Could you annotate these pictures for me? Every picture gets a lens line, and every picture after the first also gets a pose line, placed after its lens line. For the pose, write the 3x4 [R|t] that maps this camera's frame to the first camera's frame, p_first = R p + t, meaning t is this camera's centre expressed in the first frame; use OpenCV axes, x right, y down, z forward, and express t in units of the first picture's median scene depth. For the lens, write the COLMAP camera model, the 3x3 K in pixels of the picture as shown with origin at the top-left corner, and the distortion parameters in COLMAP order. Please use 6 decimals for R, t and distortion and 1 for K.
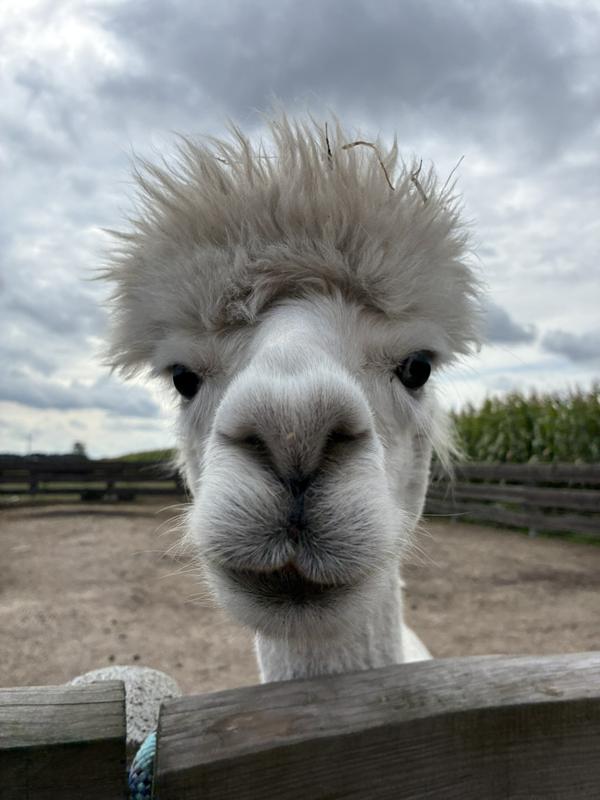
lens RADIAL K [[625.4, 0, 288.7], [0, 625.4, 388.1], [0, 0, 1]] dist [-0.005093, -0.005456]
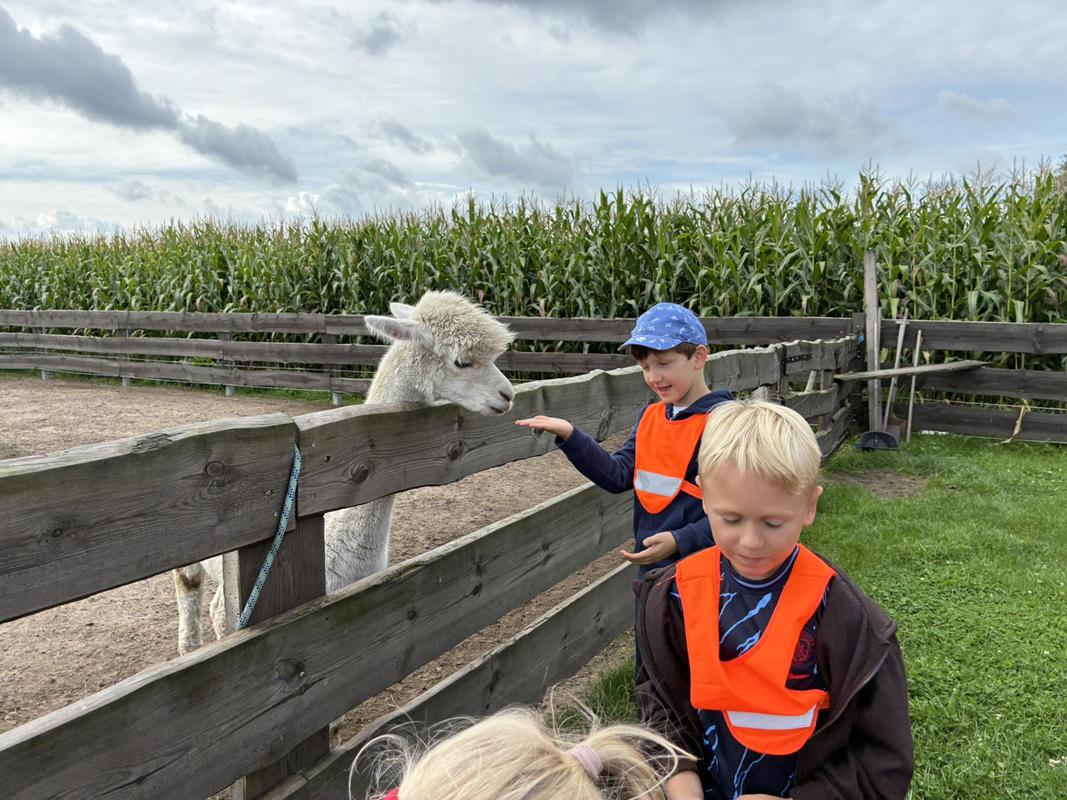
lens RADIAL K [[812.6, 0, 524.0], [0, 812.6, 402.1], [0, 0, 1]] dist [0.018164, -0.012049]
pose [[0.737820, -0.076845, 0.670609, -0.139588], [-0.082629, 0.975744, 0.202721, -0.038643], [-0.669921, -0.204983, 0.713574, -0.191998]]
